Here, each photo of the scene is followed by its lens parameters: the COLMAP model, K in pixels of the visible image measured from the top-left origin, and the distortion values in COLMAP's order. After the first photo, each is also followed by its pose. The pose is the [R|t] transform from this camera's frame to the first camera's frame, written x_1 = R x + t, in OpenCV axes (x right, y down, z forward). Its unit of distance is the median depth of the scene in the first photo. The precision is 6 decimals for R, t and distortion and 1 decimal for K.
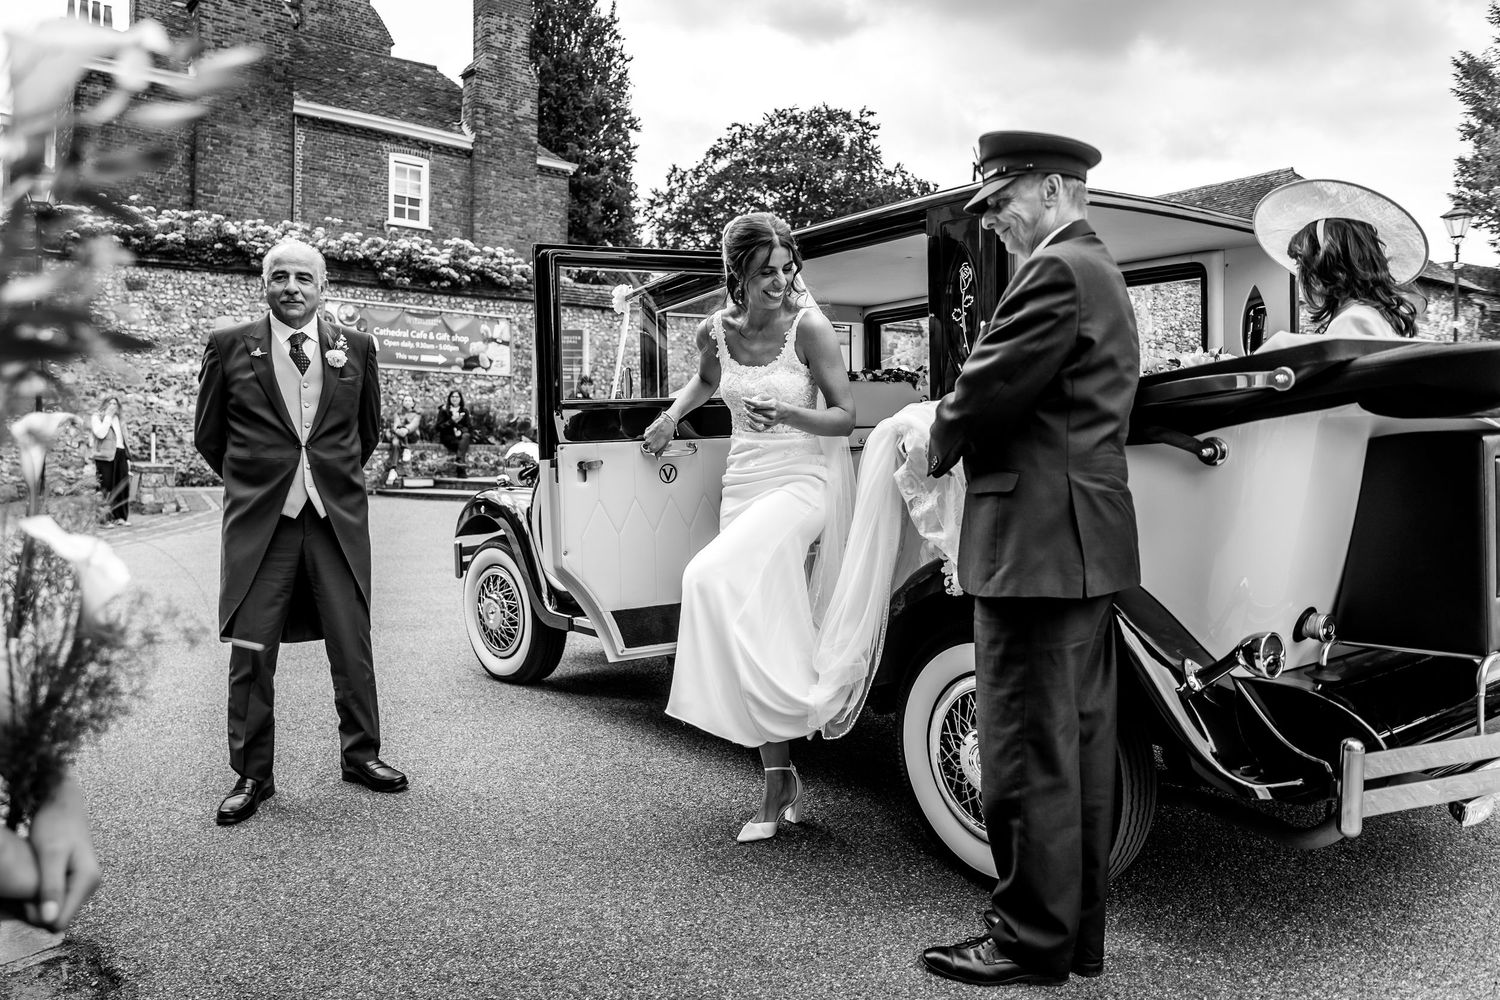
lens RADIAL K [[1085.8, 0, 750.0], [0, 1085.8, 500.0], [0, 0, 1]] dist [-0.004919, -0.000142]
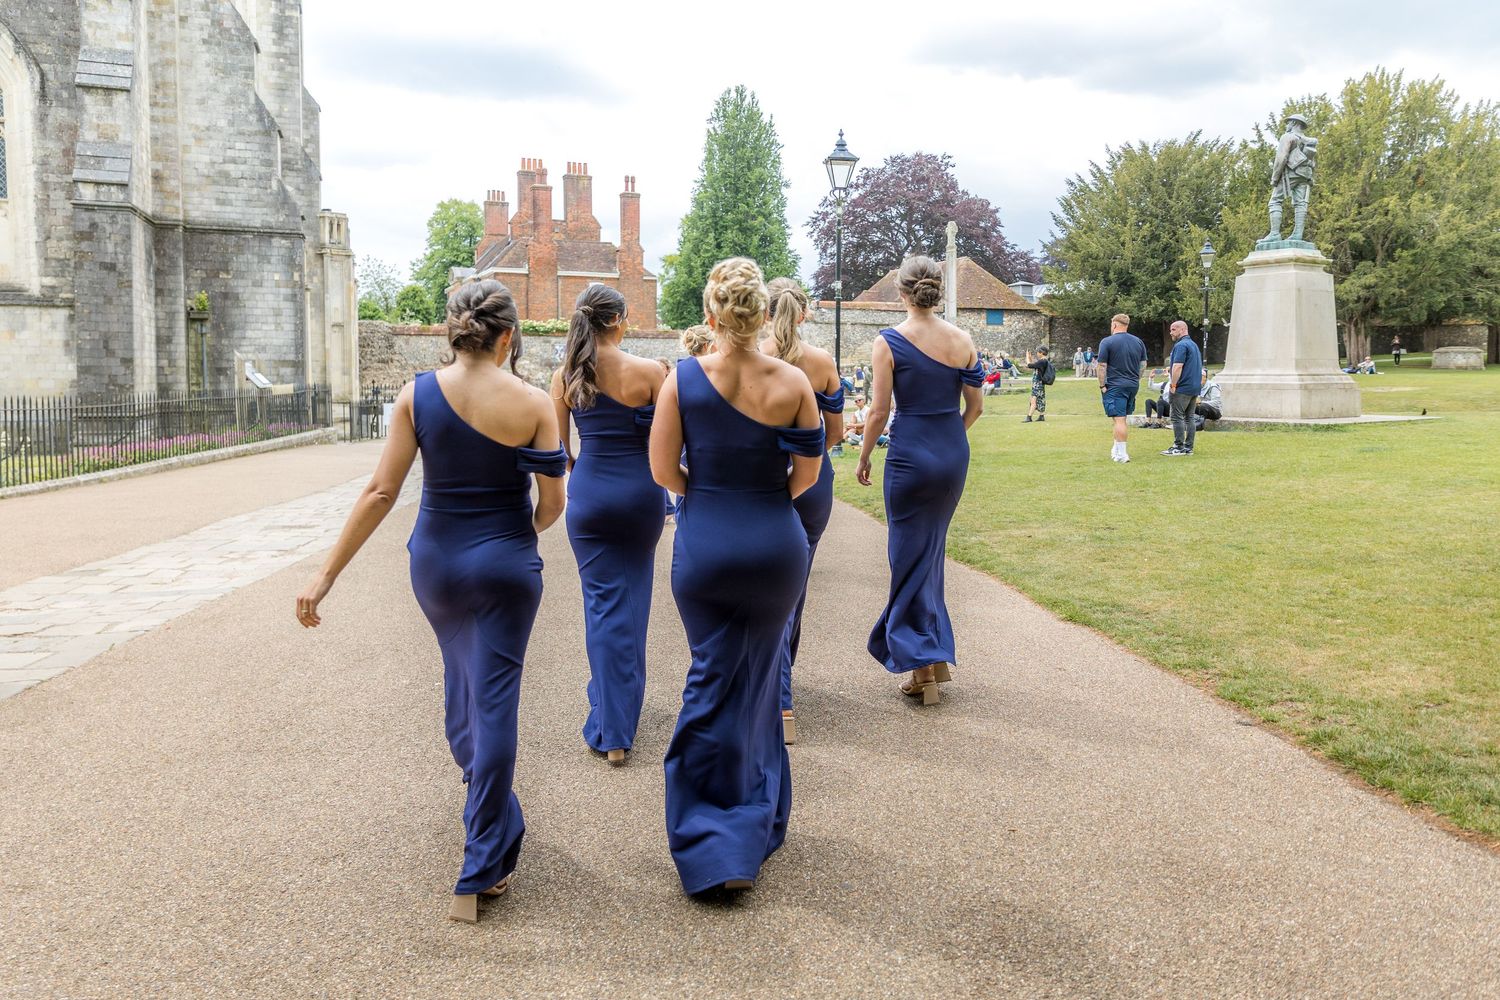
lens RADIAL K [[1085.8, 0, 750.0], [0, 1085.8, 500.0], [0, 0, 1]] dist [-0.004919, -0.000142]
pose [[0.943907, 0.042202, -0.327505, 0.440314], [-0.014448, 0.996128, 0.086719, -0.002664], [0.329896, -0.077123, 0.940862, -0.684374]]
